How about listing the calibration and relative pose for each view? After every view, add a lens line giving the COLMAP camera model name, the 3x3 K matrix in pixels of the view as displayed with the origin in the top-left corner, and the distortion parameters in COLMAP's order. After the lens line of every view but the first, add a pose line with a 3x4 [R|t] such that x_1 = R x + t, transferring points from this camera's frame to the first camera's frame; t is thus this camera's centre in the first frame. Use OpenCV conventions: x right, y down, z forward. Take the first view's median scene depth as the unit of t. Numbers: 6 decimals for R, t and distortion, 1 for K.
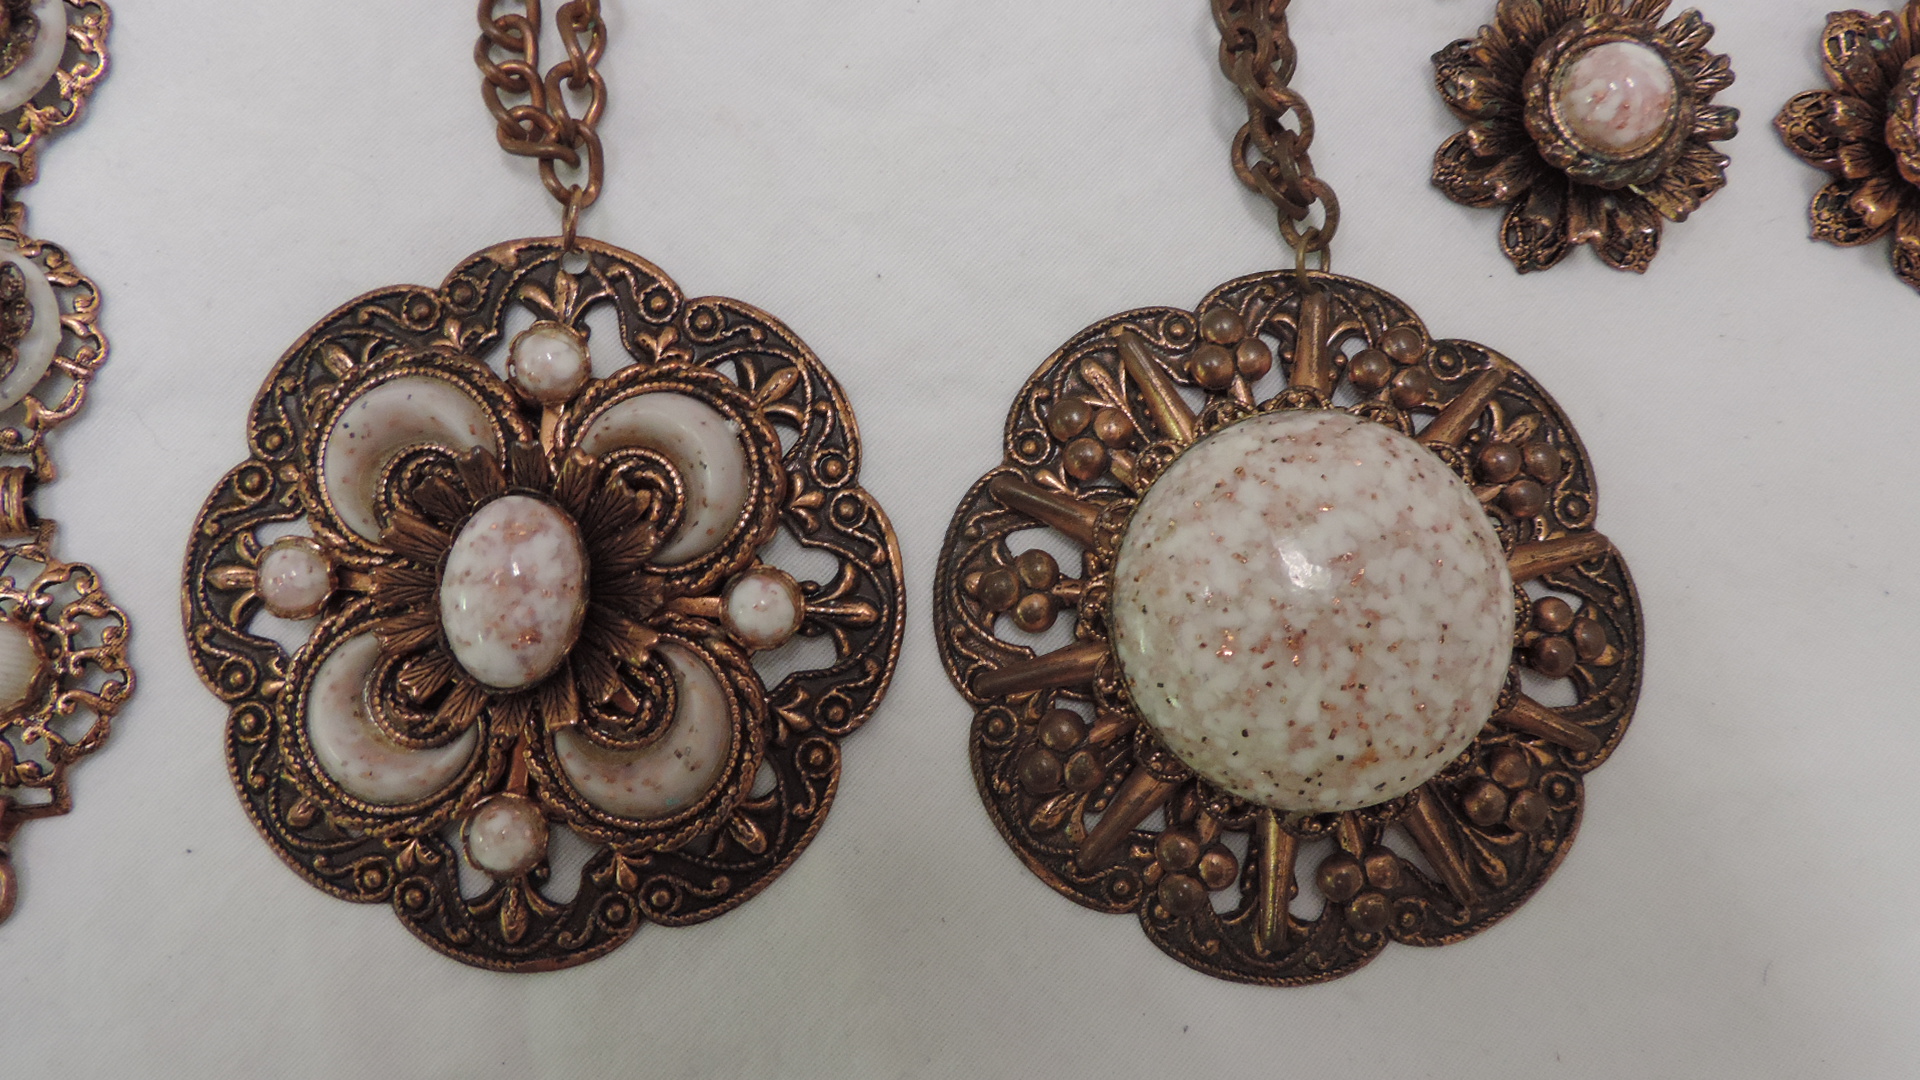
lens RADIAL K [[1389.6, 0, 960.0], [0, 1389.6, 540.0], [0, 0, 1]] dist [-0.008166, -0.022567]
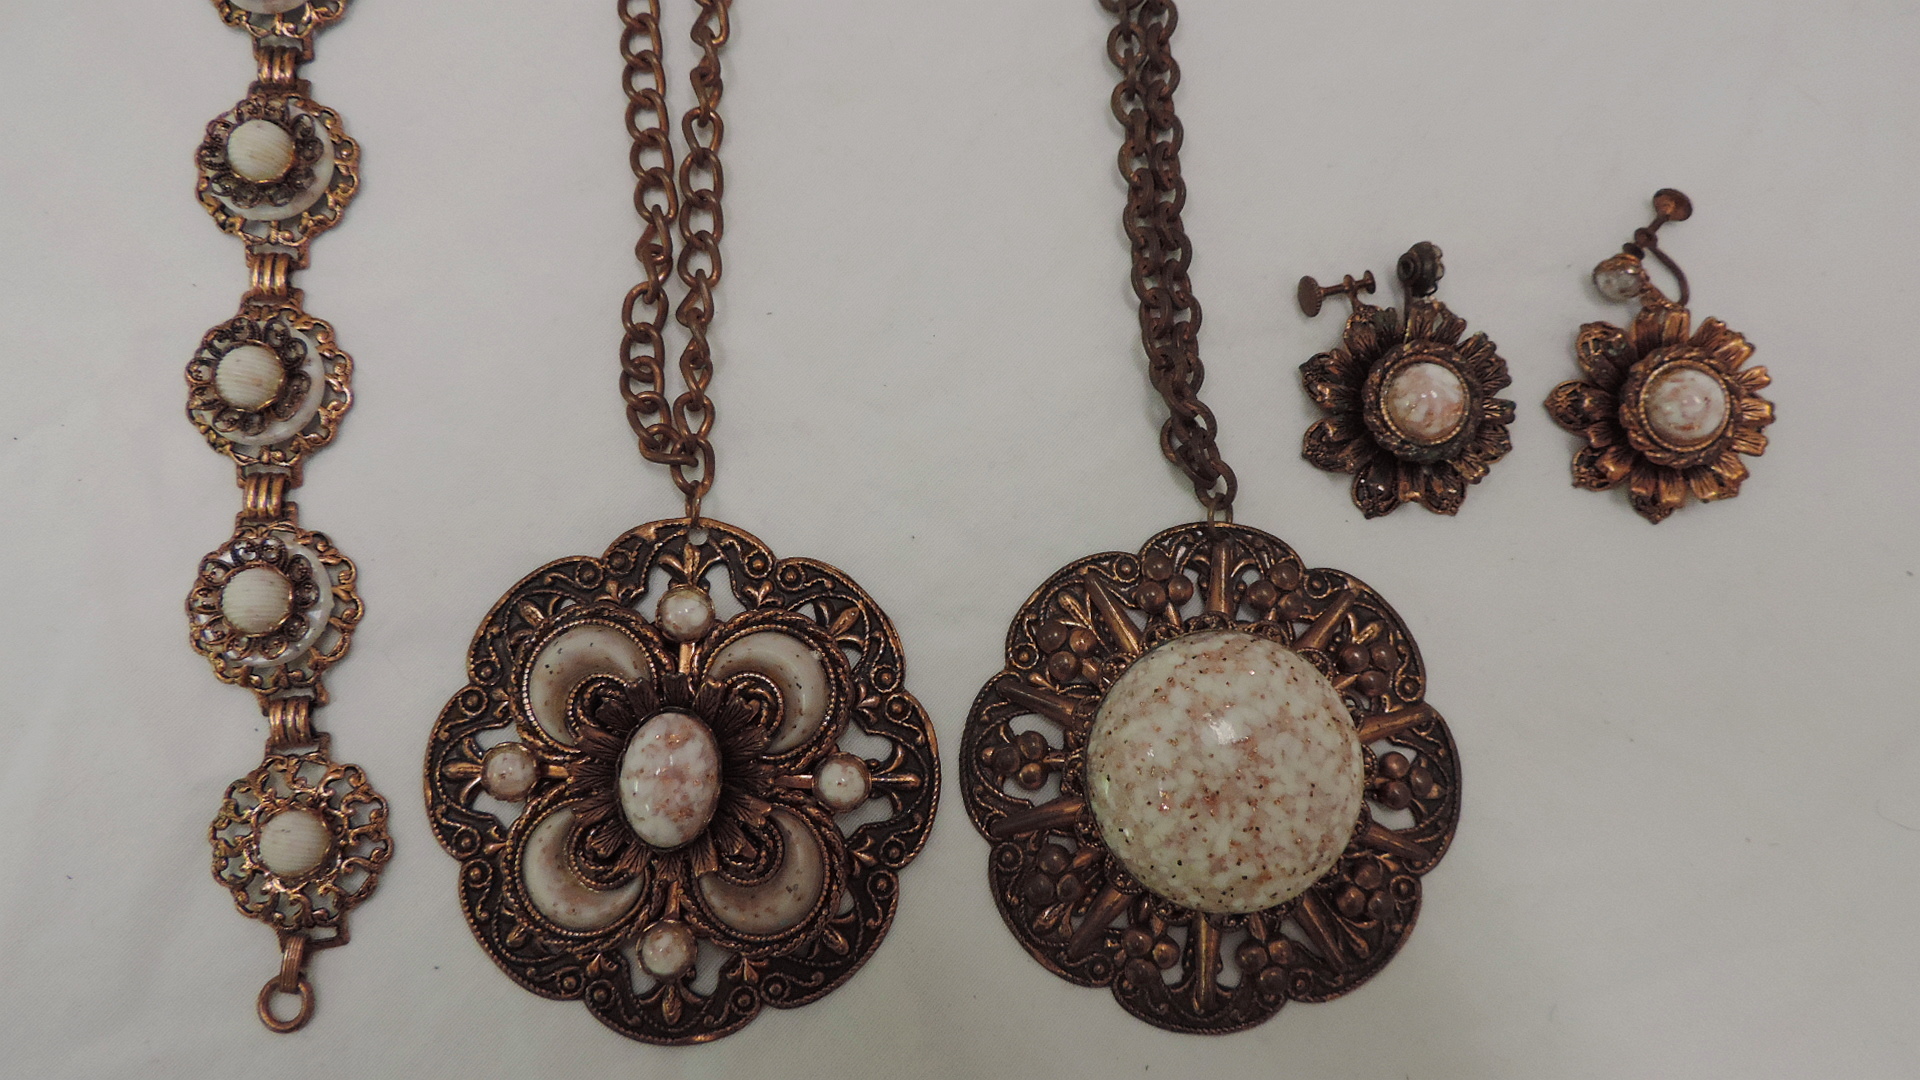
lens RADIAL K [[1389.6, 0, 960.0], [0, 1389.6, 540.0], [0, 0, 1]] dist [-0.008166, -0.022567]
pose [[0.999330, -0.030888, 0.019633, -0.040144], [0.031240, 0.999351, -0.017933, -0.166652], [-0.019067, 0.018534, 0.999646, -0.423793]]
